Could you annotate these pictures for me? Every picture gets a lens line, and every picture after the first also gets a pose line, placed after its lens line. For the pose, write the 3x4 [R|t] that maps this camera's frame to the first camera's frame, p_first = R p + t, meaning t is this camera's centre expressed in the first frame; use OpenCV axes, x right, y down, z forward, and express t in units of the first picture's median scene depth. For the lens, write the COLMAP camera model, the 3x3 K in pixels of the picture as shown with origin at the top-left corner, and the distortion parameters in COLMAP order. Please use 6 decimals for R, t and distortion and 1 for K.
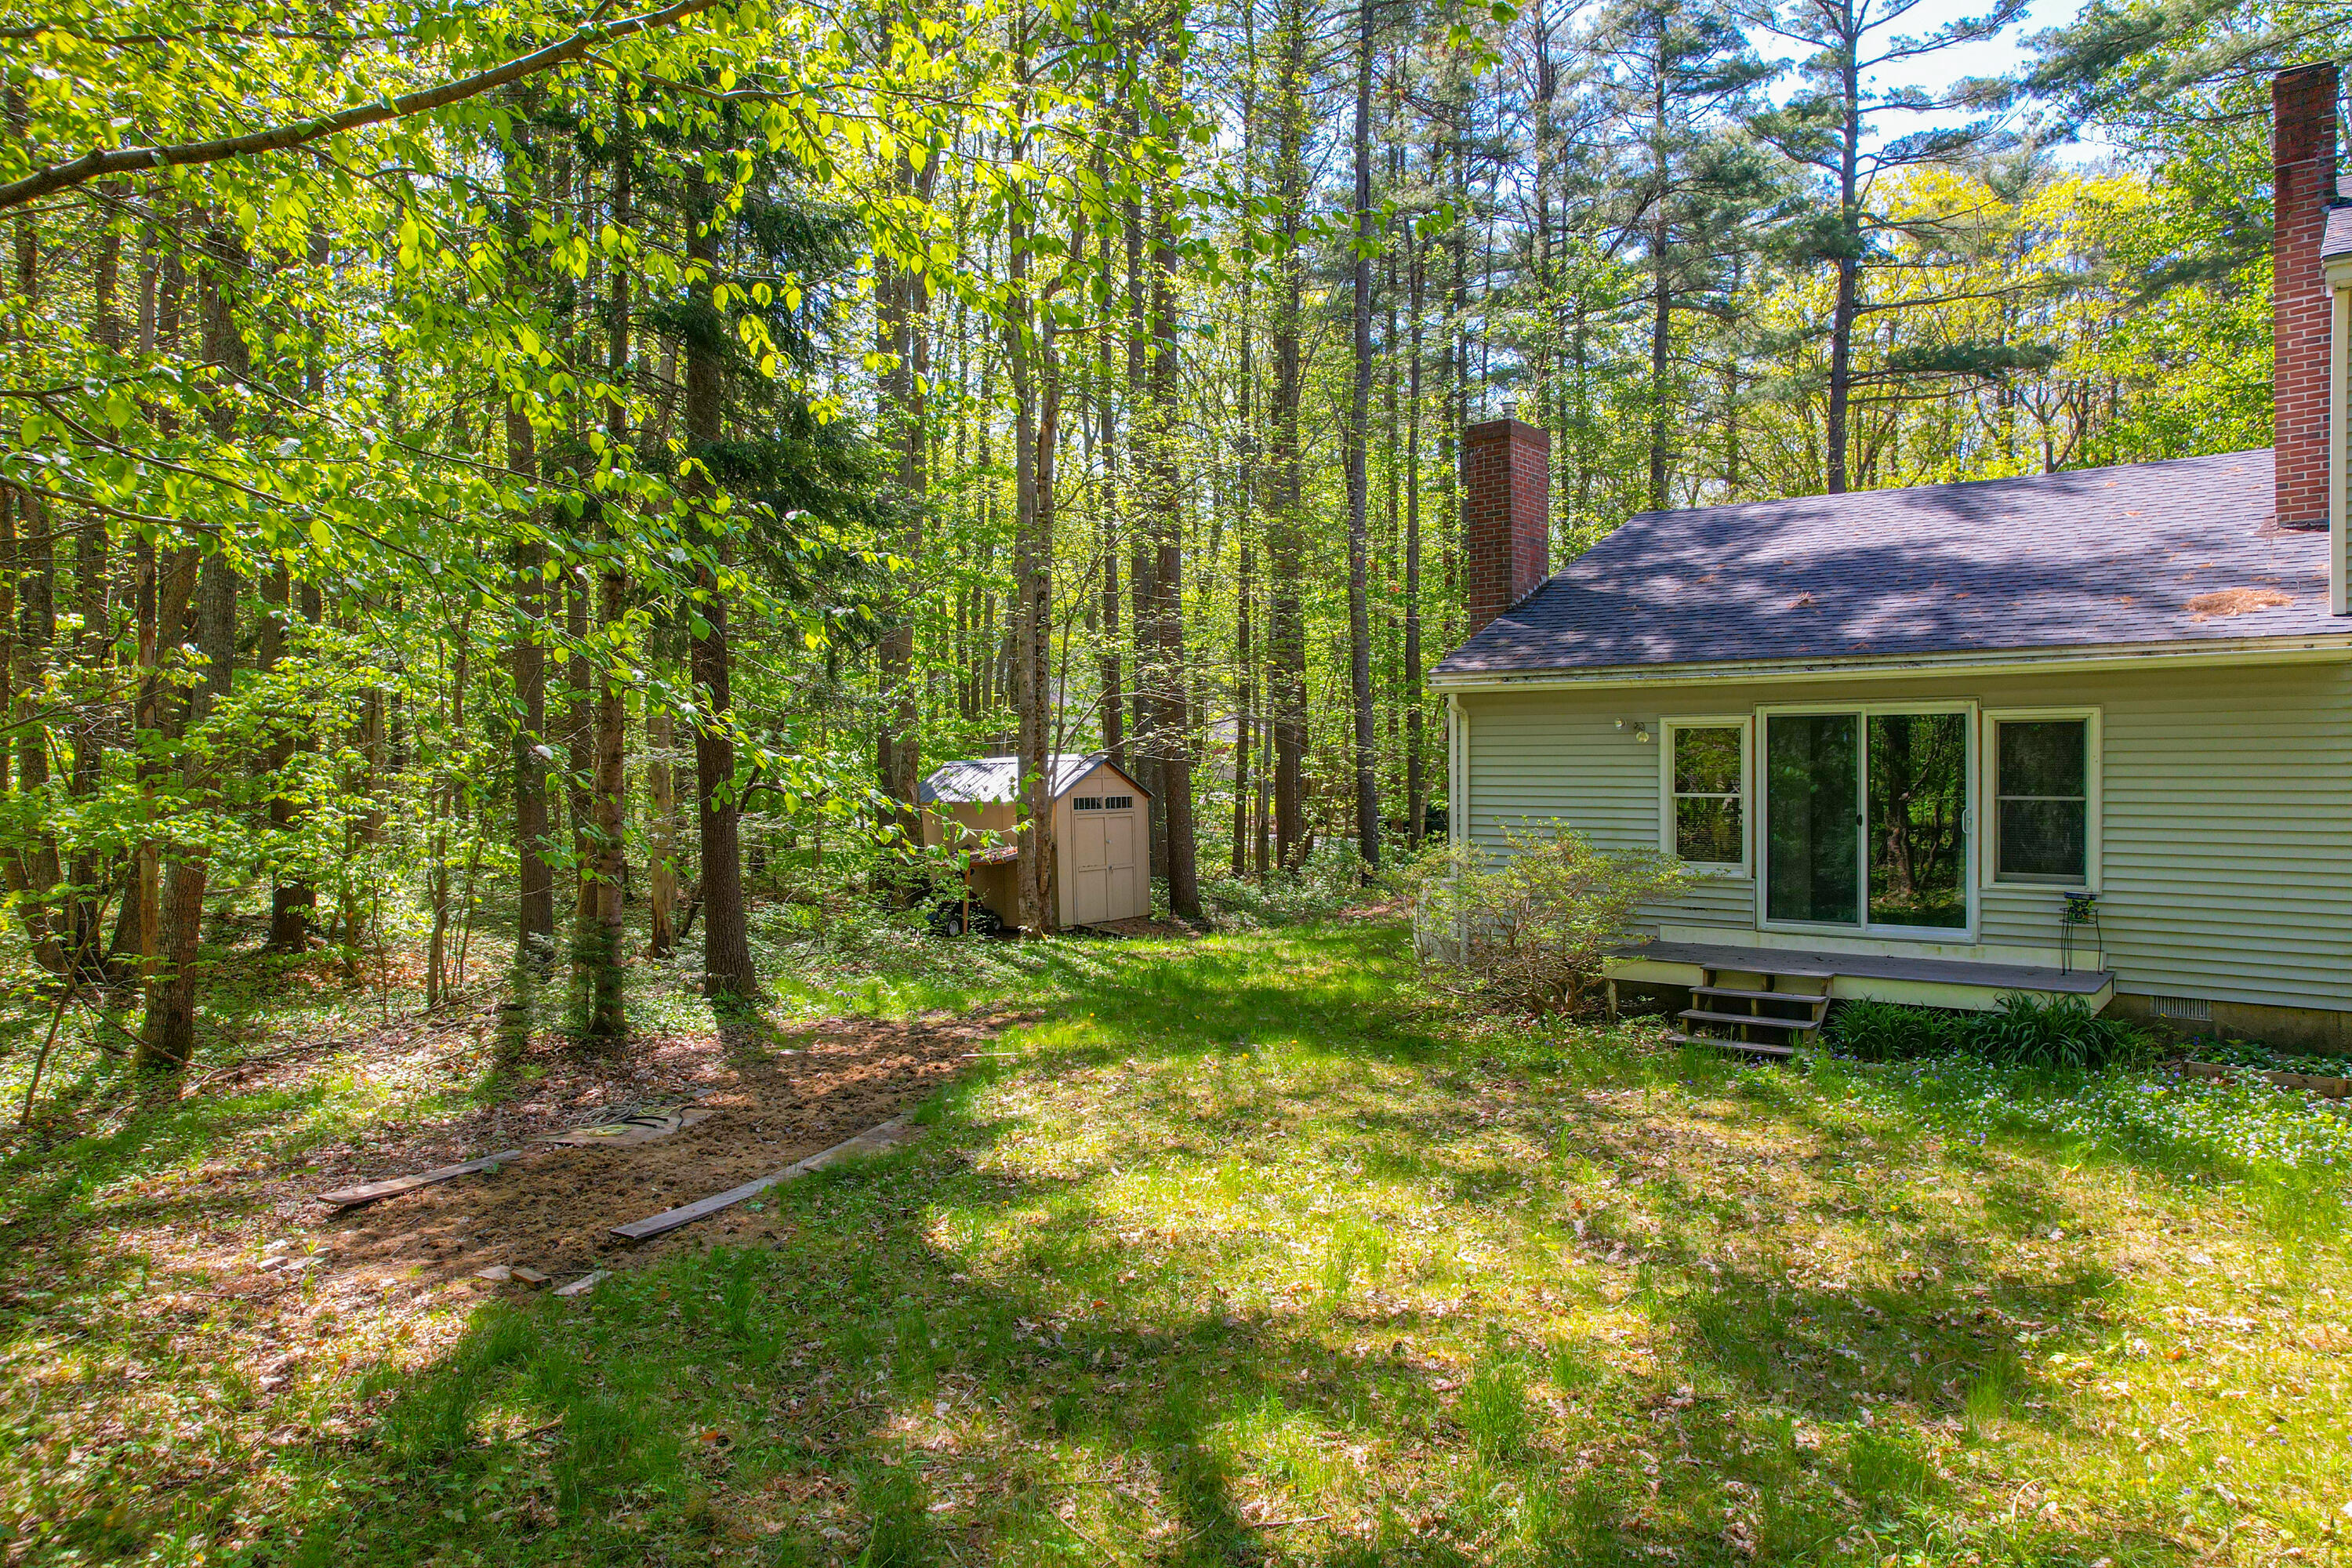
lens RADIAL K [[1469.8, 0, 1176.0], [0, 1469.8, 784.0], [0, 0, 1]] dist [-0.104765, 0.082796]
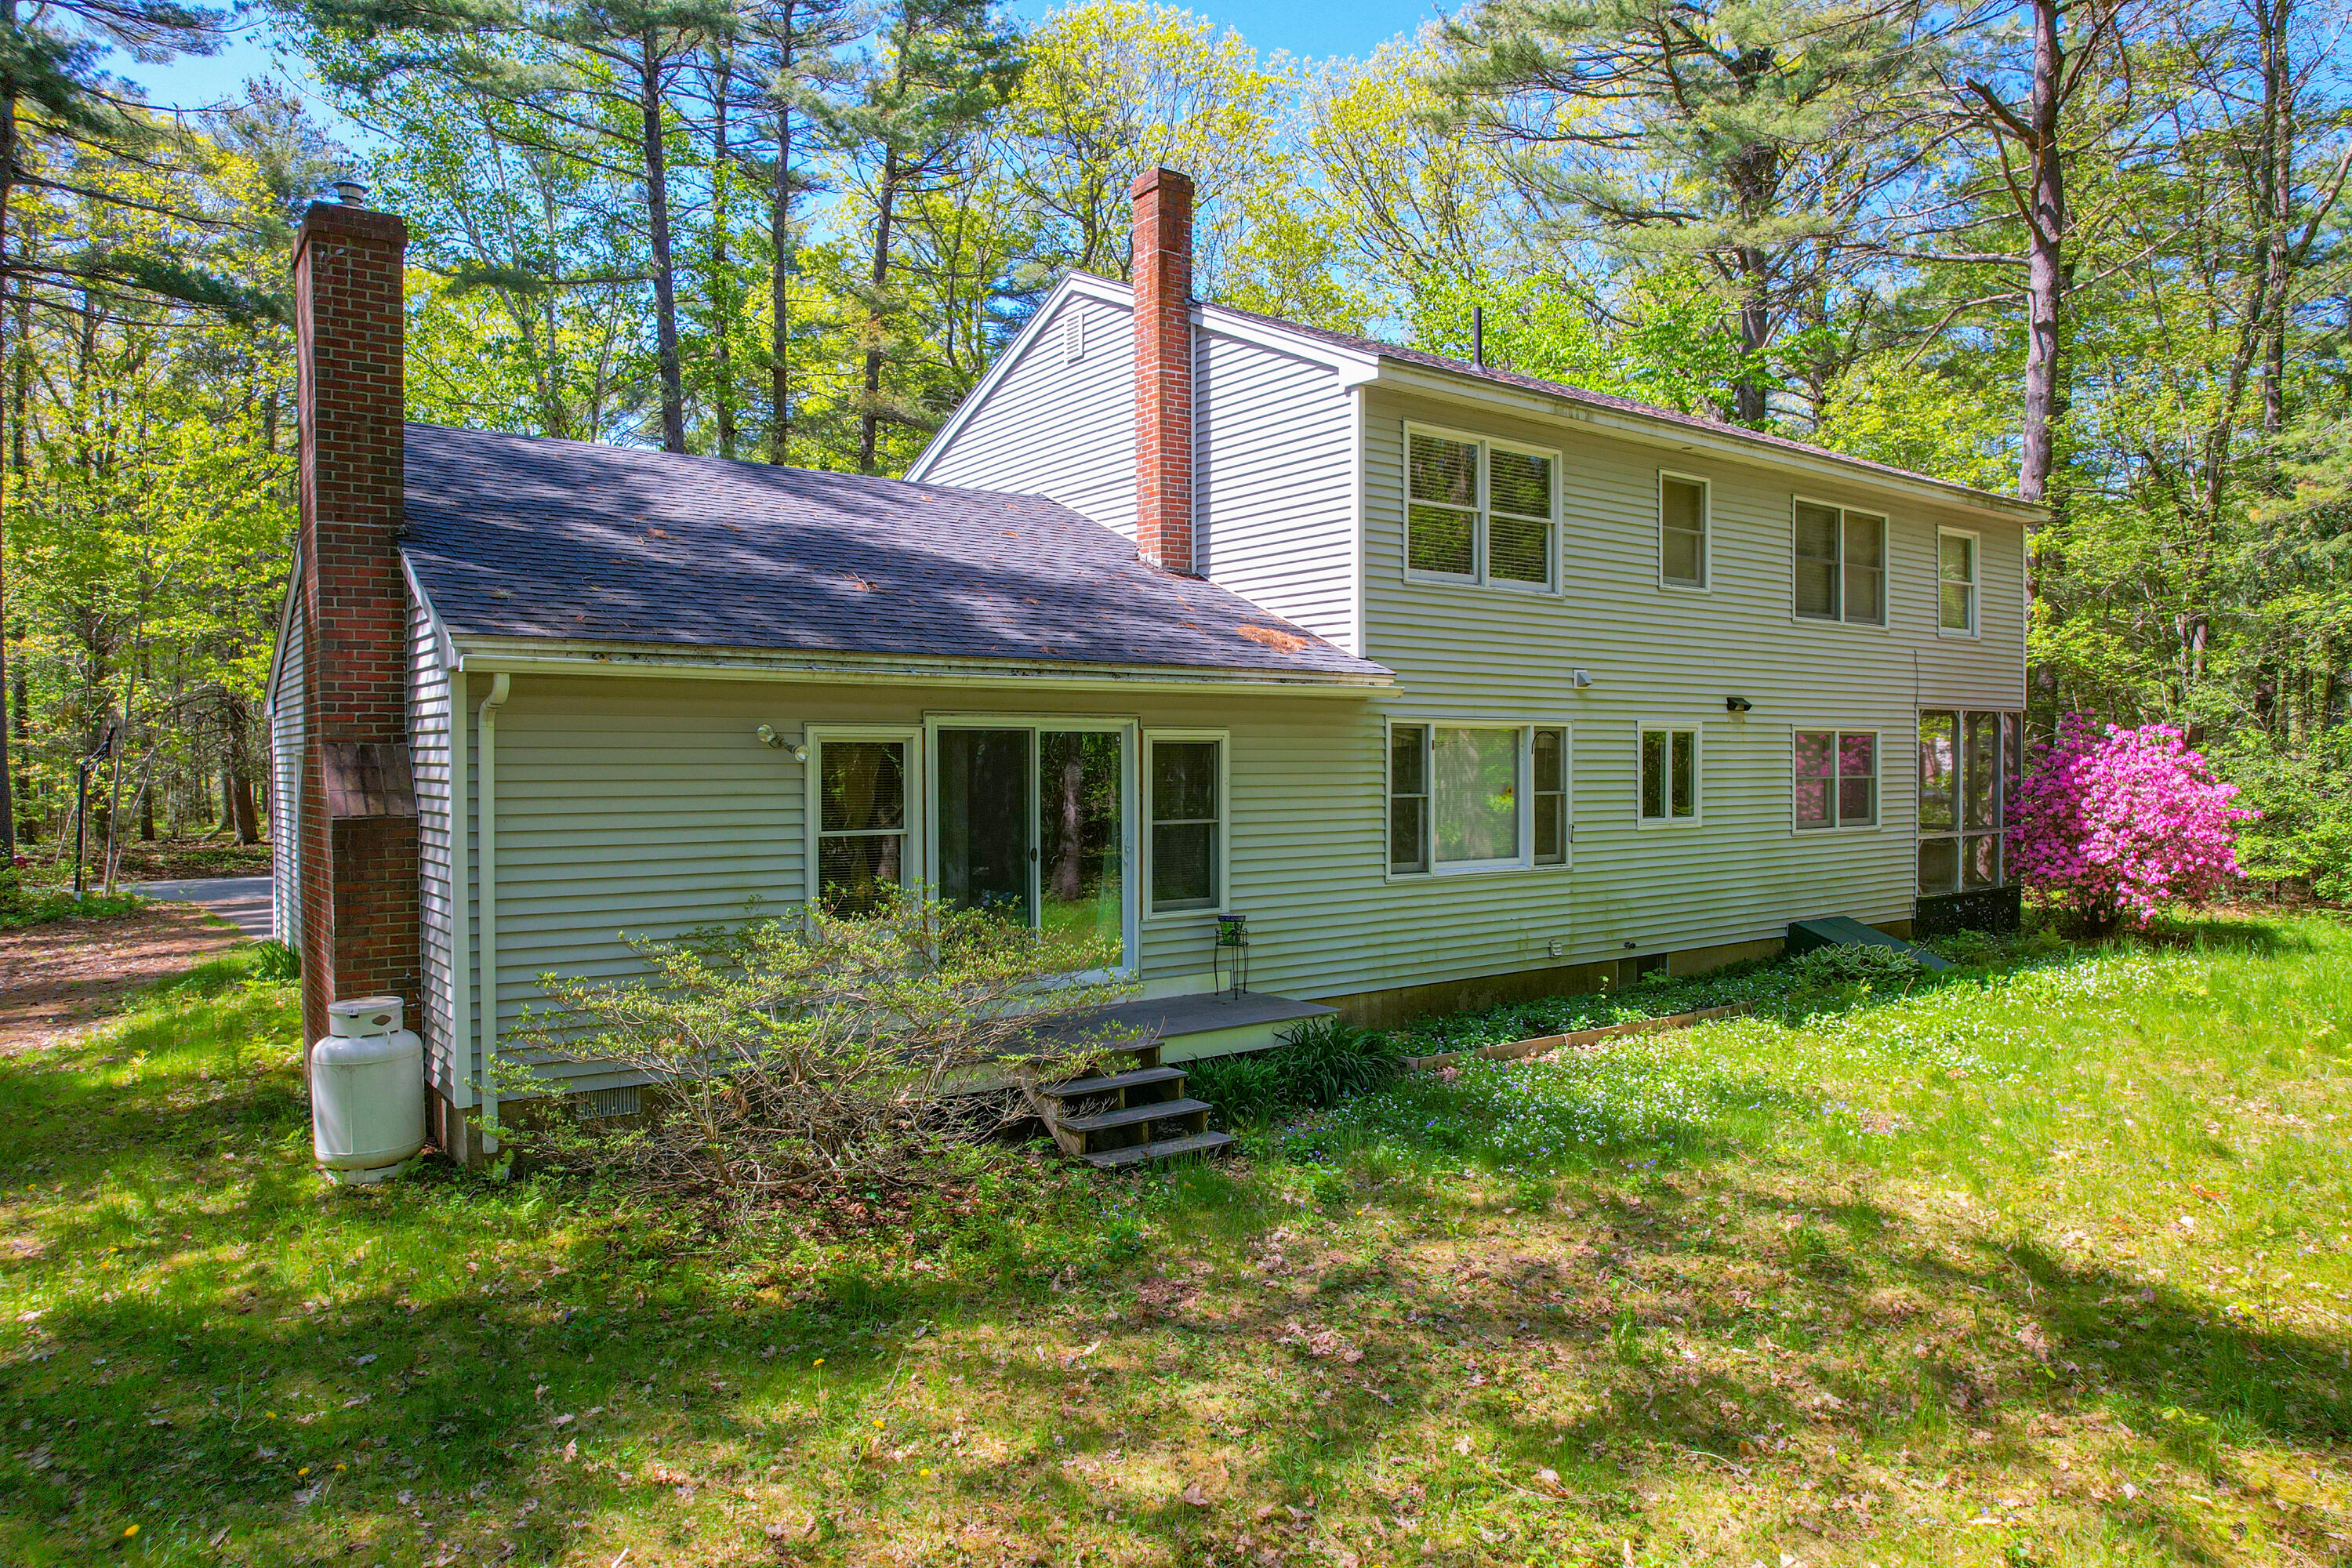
lens RADIAL K [[1473.3, 0, 1121.0], [0, 1473.3, 763.3], [0, 0, 1]] dist [-0.079557, 0.079320]
pose [[0.292630, 0.006461, 0.956204, -0.330329], [0.017900, 0.999765, -0.012234, -0.016463], [-0.956058, 0.020696, 0.292446, 0.672782]]
